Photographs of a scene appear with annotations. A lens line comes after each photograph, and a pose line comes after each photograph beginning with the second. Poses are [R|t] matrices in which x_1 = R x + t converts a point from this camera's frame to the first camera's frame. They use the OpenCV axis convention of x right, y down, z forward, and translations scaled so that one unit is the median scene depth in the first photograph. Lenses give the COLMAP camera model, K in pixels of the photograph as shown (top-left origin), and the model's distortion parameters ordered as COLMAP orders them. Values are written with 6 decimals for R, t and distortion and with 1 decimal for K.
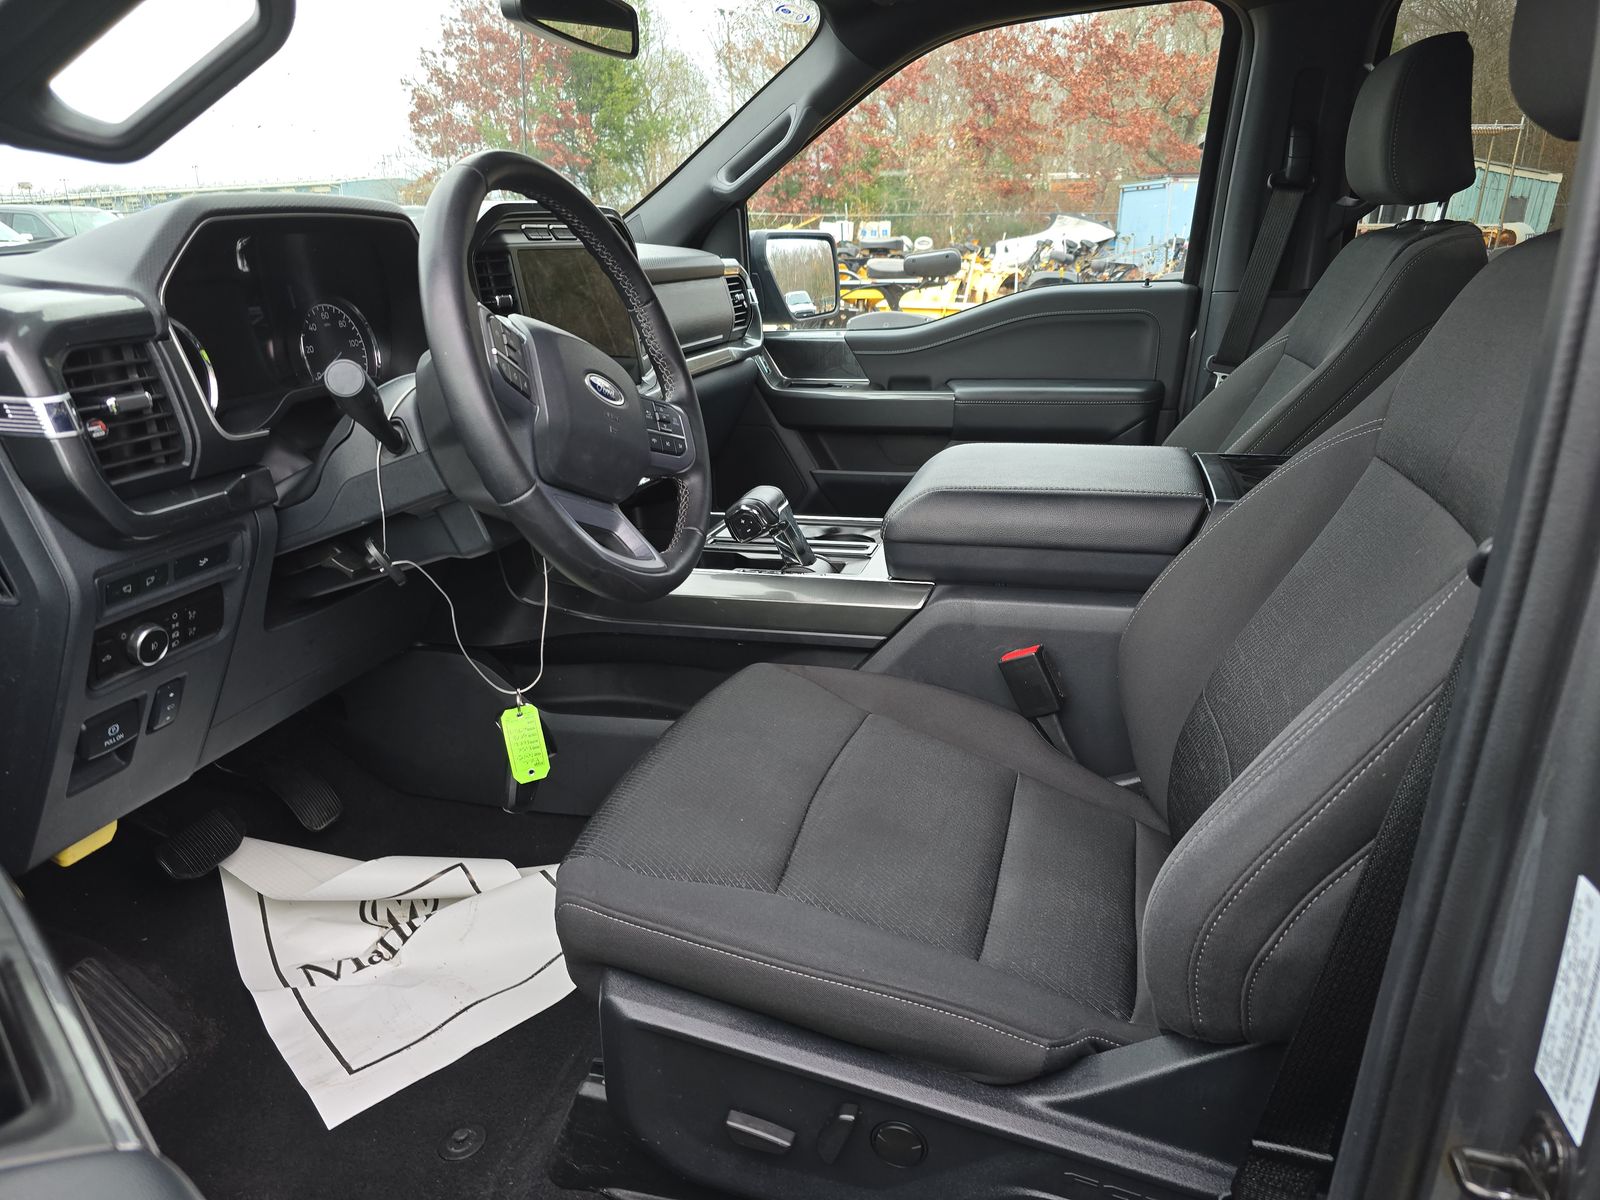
lens RADIAL K [[1092.7, 0, 800.0], [0, 1092.7, 600.0], [0, 0, 1]] dist [0.030599, -0.024114]
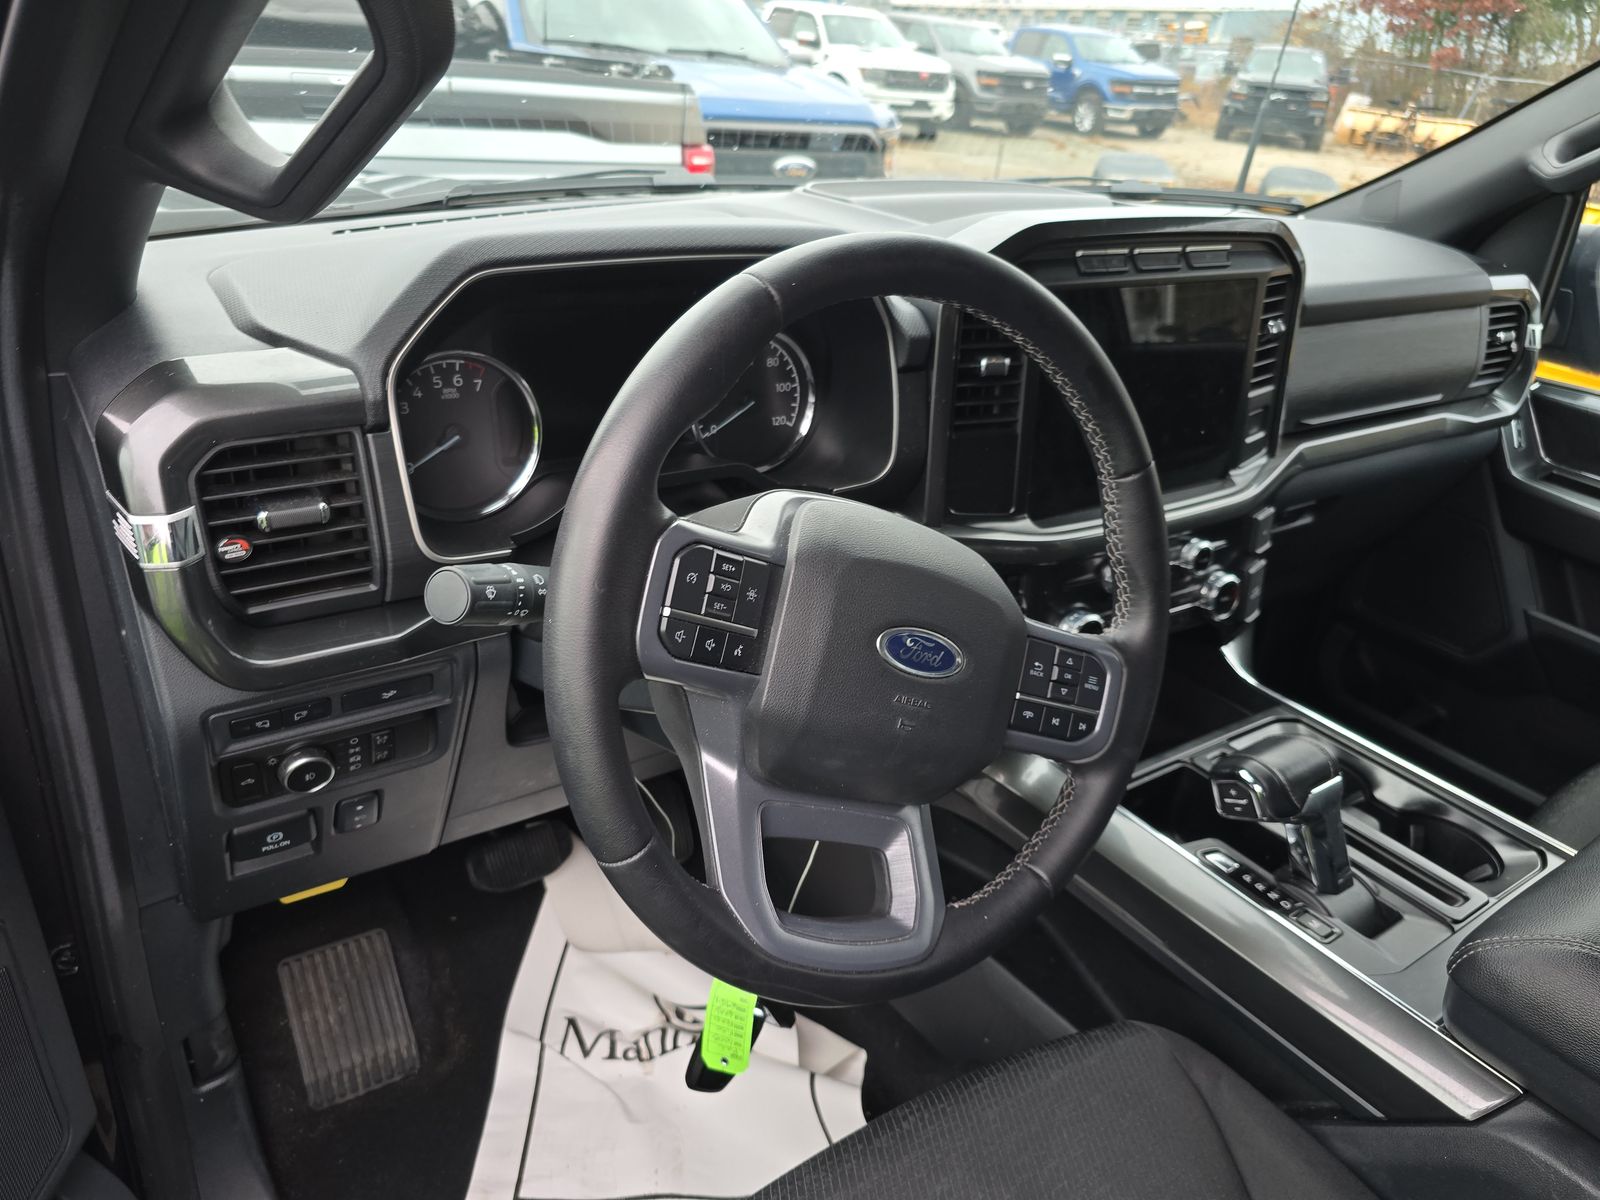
lens RADIAL K [[1092.7, 0, 800.0], [0, 1092.7, 600.0], [0, 0, 1]] dist [0.030599, -0.024114]
pose [[0.758749, 0.366701, -0.538360, 0.084229], [-0.293600, 0.930298, 0.219876, -0.351645], [0.581464, -0.008768, 0.813525, 0.514792]]
